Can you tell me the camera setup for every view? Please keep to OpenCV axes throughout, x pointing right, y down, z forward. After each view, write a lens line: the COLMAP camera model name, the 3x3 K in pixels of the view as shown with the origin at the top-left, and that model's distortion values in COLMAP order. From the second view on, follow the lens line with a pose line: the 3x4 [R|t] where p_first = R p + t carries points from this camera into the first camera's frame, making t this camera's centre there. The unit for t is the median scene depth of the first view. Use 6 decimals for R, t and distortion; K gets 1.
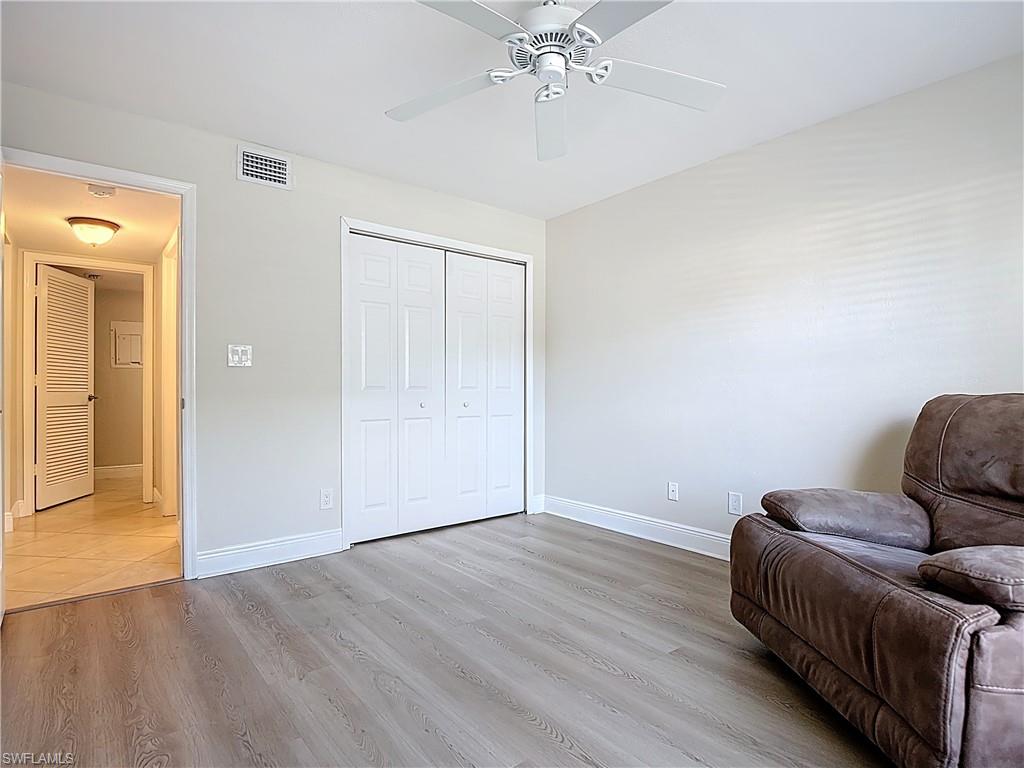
lens RADIAL K [[554.6, 0, 507.6], [0, 554.6, 387.2], [0, 0, 1]] dist [0.011377, -0.014217]
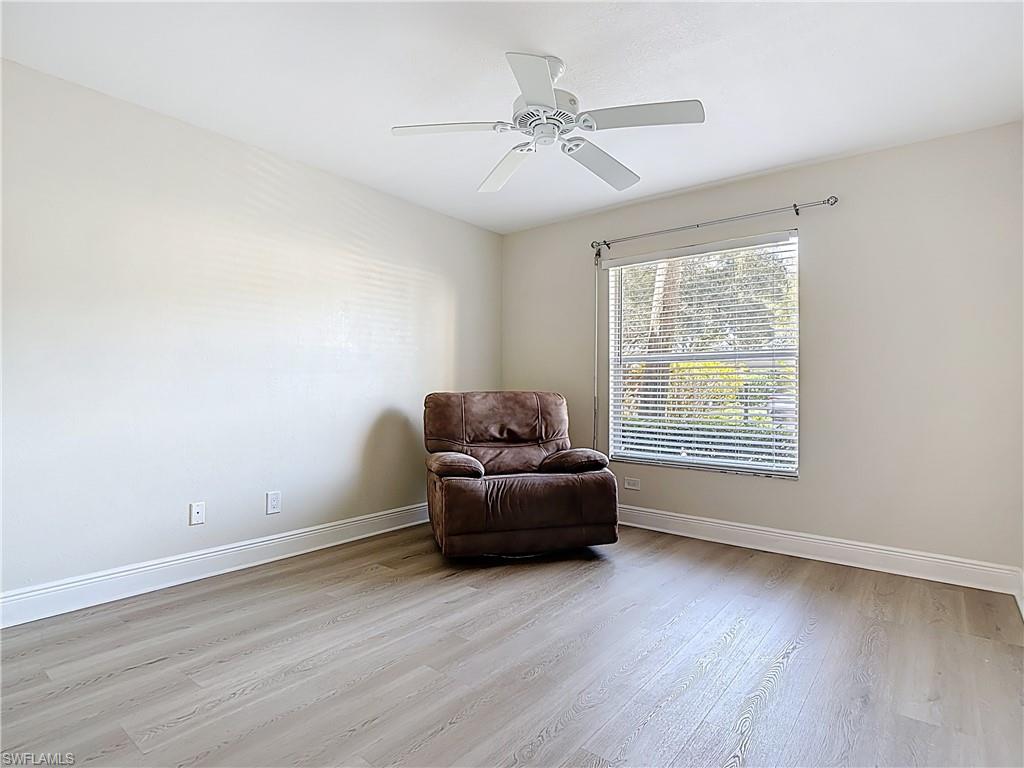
lens RADIAL K [[554.6, 0, 513.8], [0, 554.6, 387.7], [0, 0, 1]] dist [0.011377, -0.014217]
pose [[-0.238240, -0.004191, 0.971197, -0.836133], [-0.008746, 0.999959, 0.002169, -0.006729], [-0.971167, -0.007977, -0.238267, 1.014016]]
